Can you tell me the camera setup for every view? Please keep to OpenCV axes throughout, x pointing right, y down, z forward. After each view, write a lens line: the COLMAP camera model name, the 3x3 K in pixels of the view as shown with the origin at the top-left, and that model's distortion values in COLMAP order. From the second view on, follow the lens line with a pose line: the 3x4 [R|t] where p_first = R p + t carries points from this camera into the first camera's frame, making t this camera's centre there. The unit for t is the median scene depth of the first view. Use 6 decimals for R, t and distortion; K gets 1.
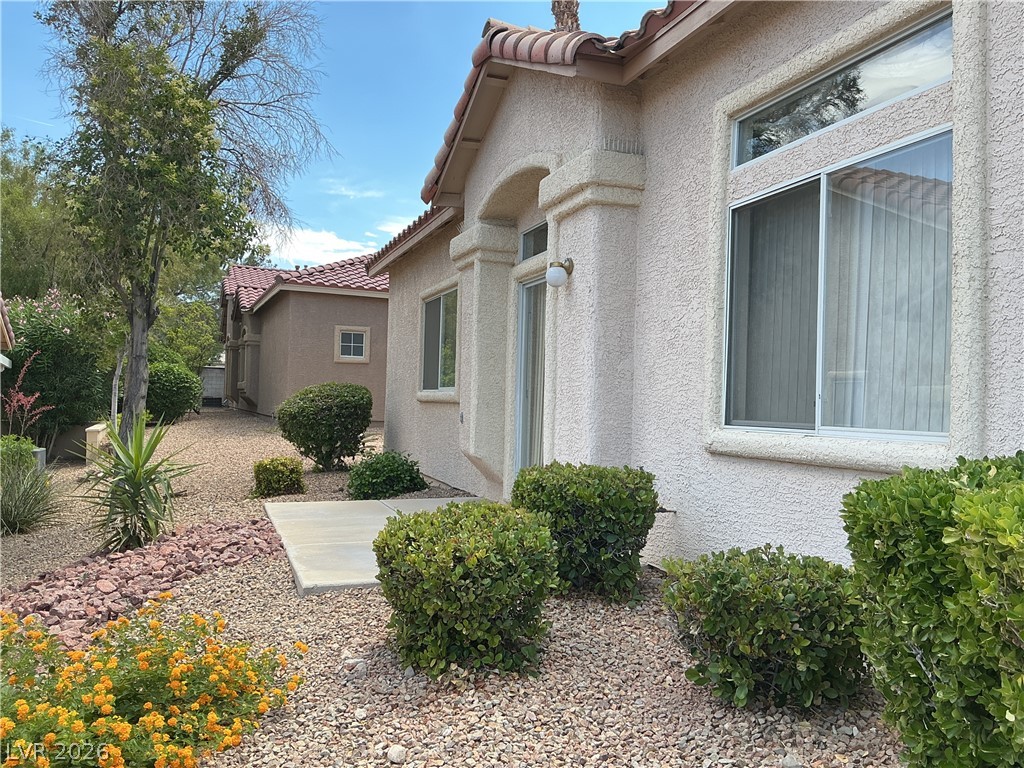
lens RADIAL K [[848.7, 0, 512.0], [0, 848.7, 384.0], [0, 0, 1]] dist [0.147764, -0.321056]
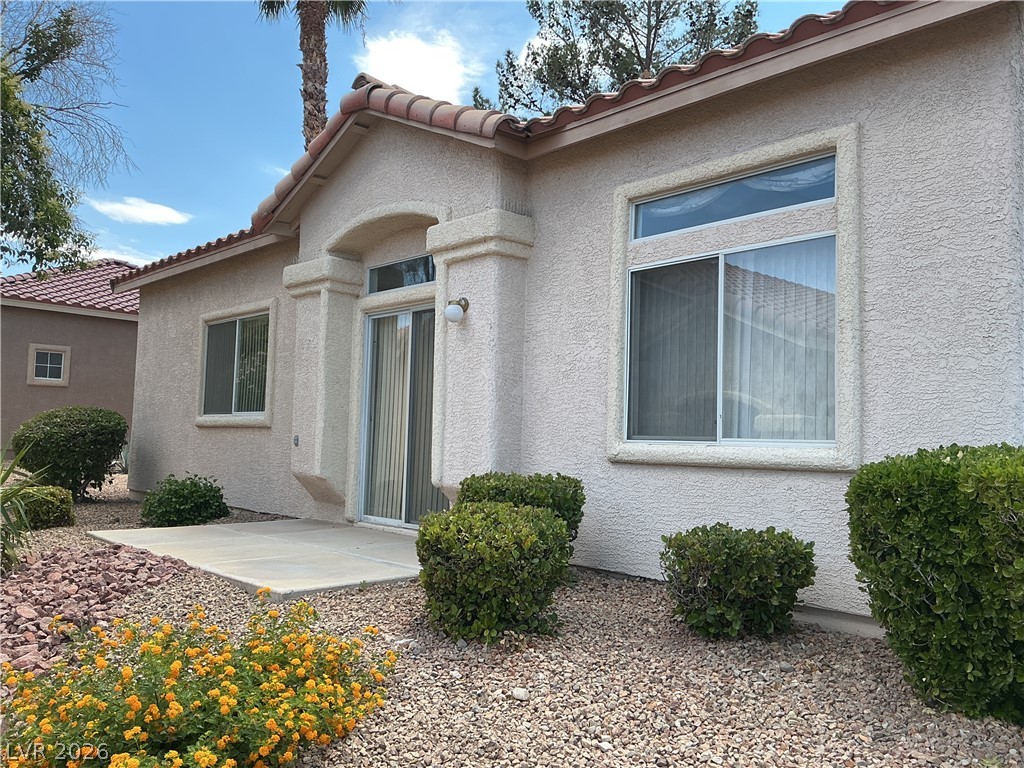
lens RADIAL K [[848.7, 0, 512.0], [0, 848.7, 384.0], [0, 0, 1]] dist [0.147764, -0.321056]
pose [[0.921852, 0.023988, 0.386799, -0.343451], [-0.009799, 0.999206, -0.038614, 0.013579], [-0.387418, 0.031806, 0.921355, -0.088050]]
